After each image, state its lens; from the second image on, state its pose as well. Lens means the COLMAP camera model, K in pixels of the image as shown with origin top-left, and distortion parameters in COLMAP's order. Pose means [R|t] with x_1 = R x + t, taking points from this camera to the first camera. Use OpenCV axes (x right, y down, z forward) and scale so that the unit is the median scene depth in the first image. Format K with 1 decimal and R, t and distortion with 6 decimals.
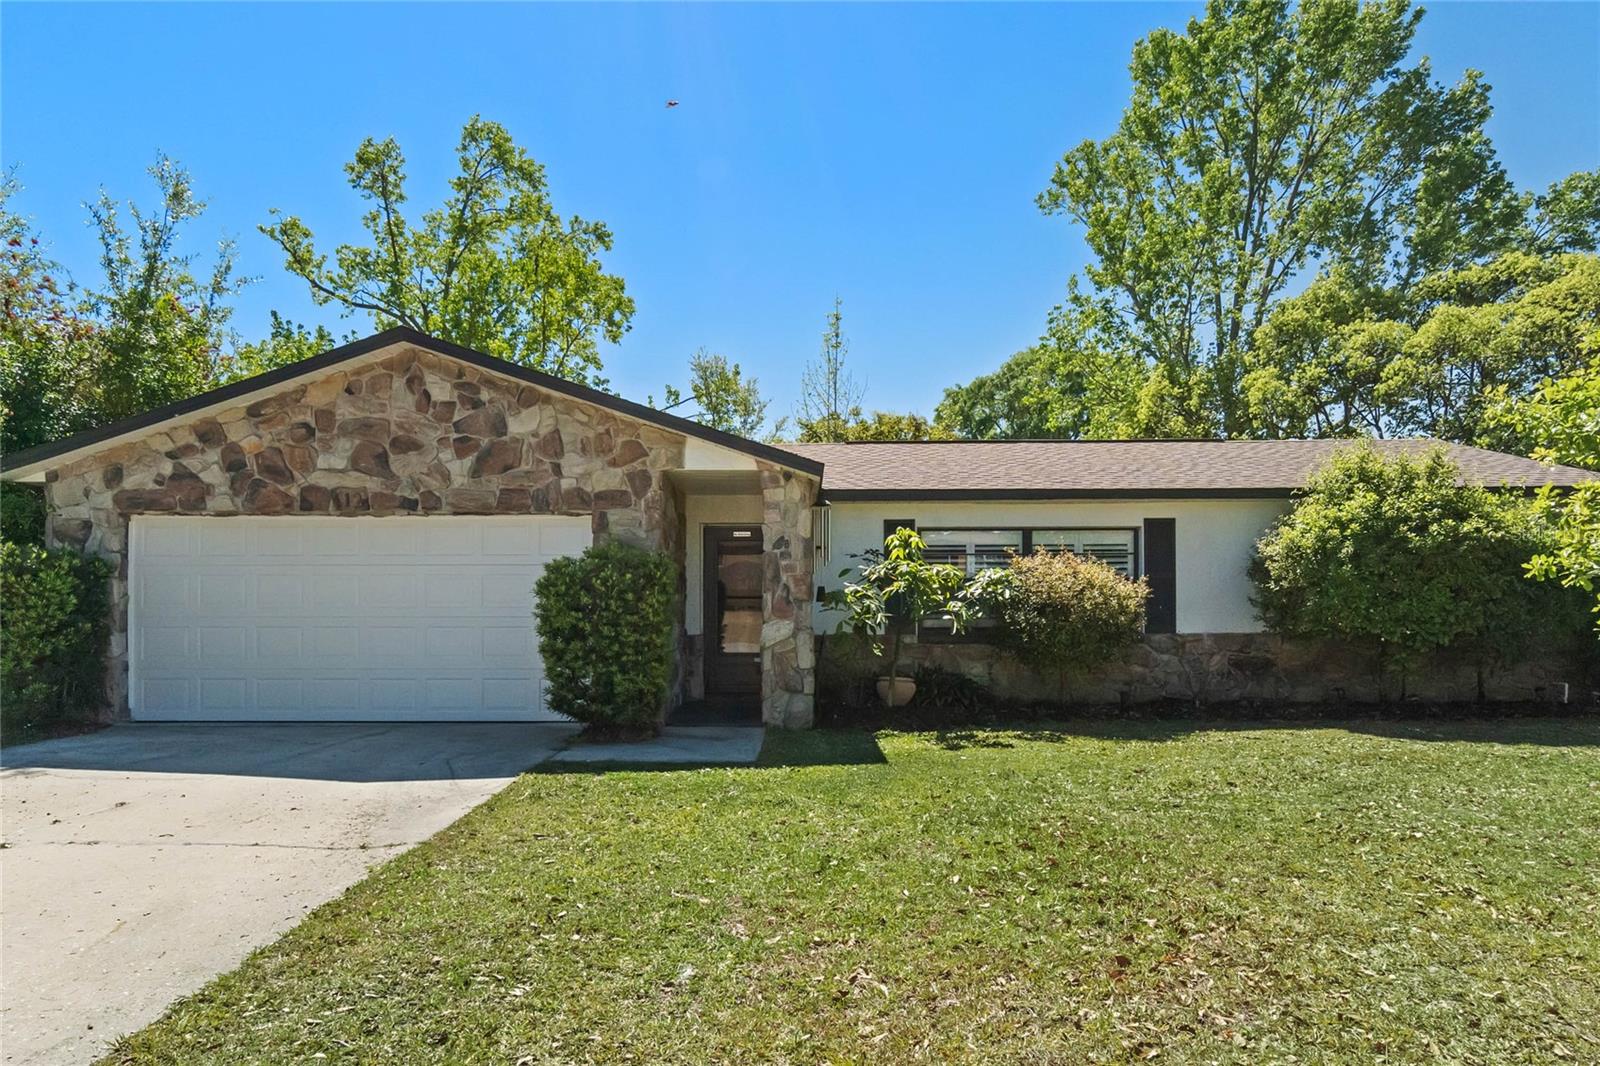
lens RADIAL K [[777.4, 0, 800.2], [0, 777.4, 512.6], [0, 0, 1]] dist [0.001108, 0.000162]
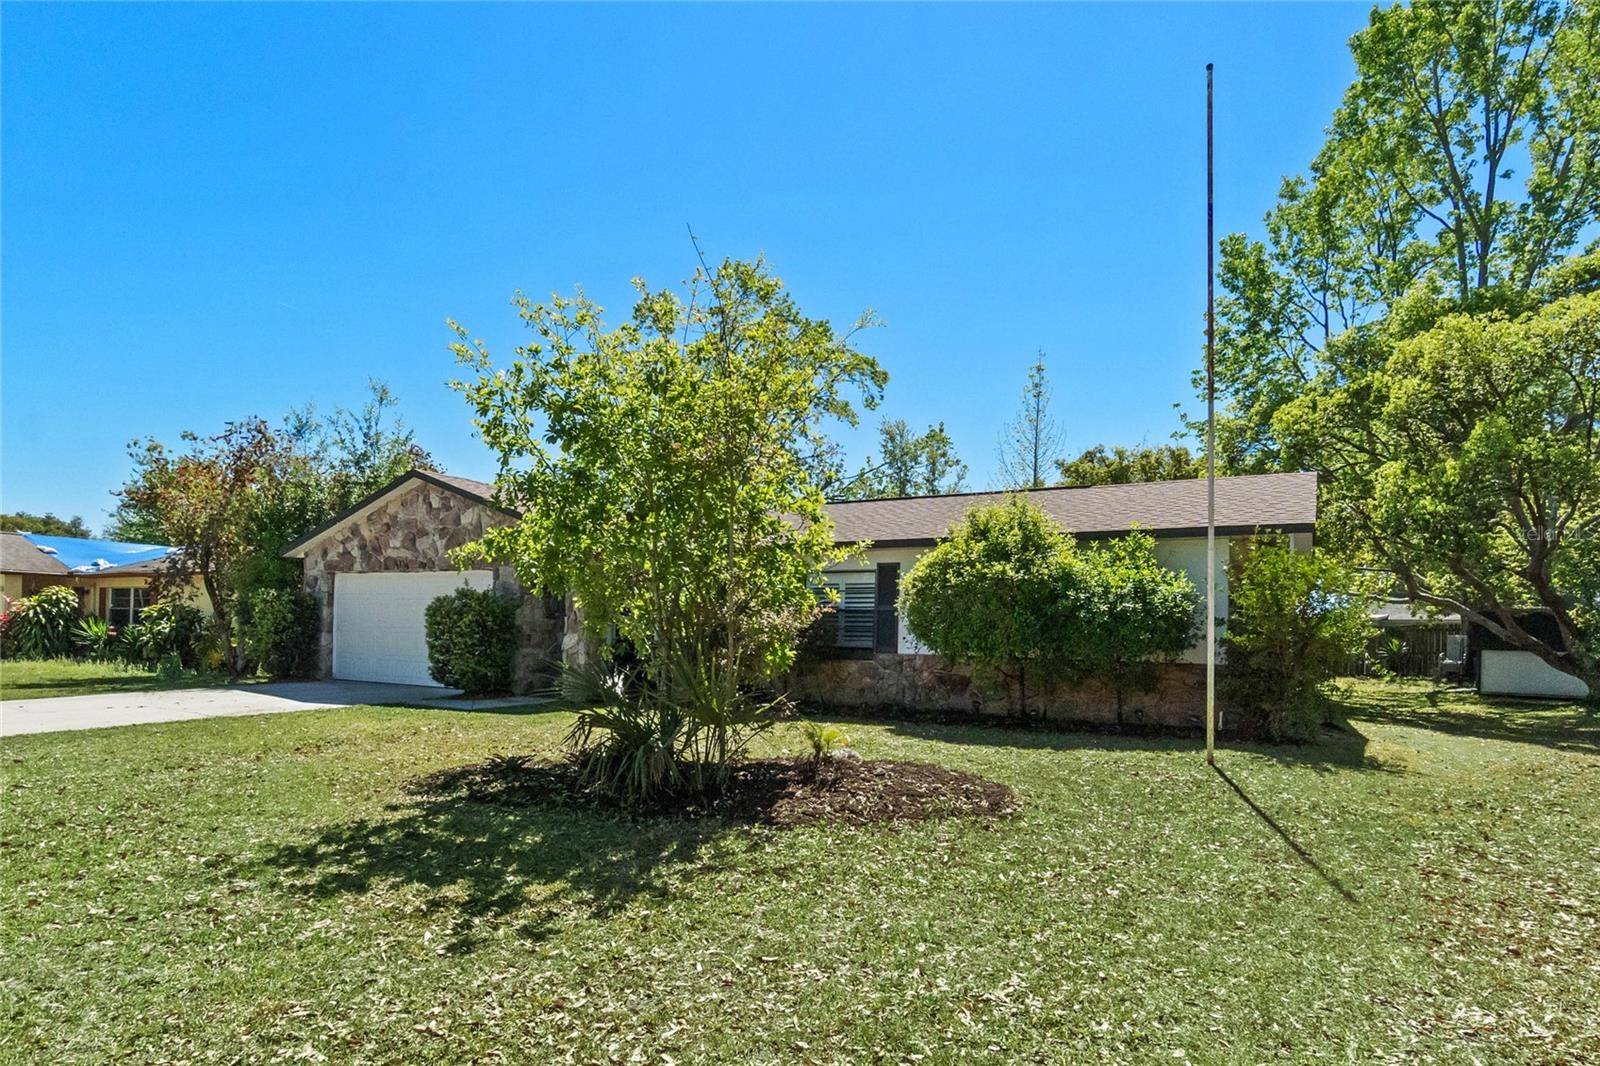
lens RADIAL K [[691.5, 0, 800.0], [0, 691.5, 533.0], [0, 0, 1]] dist [0.000673, 0.000374]
pose [[0.913511, -0.037738, -0.405060, 0.939161], [0.027861, 0.999154, -0.030253, -0.013109], [0.405859, 0.016351, 0.913789, -0.115400]]
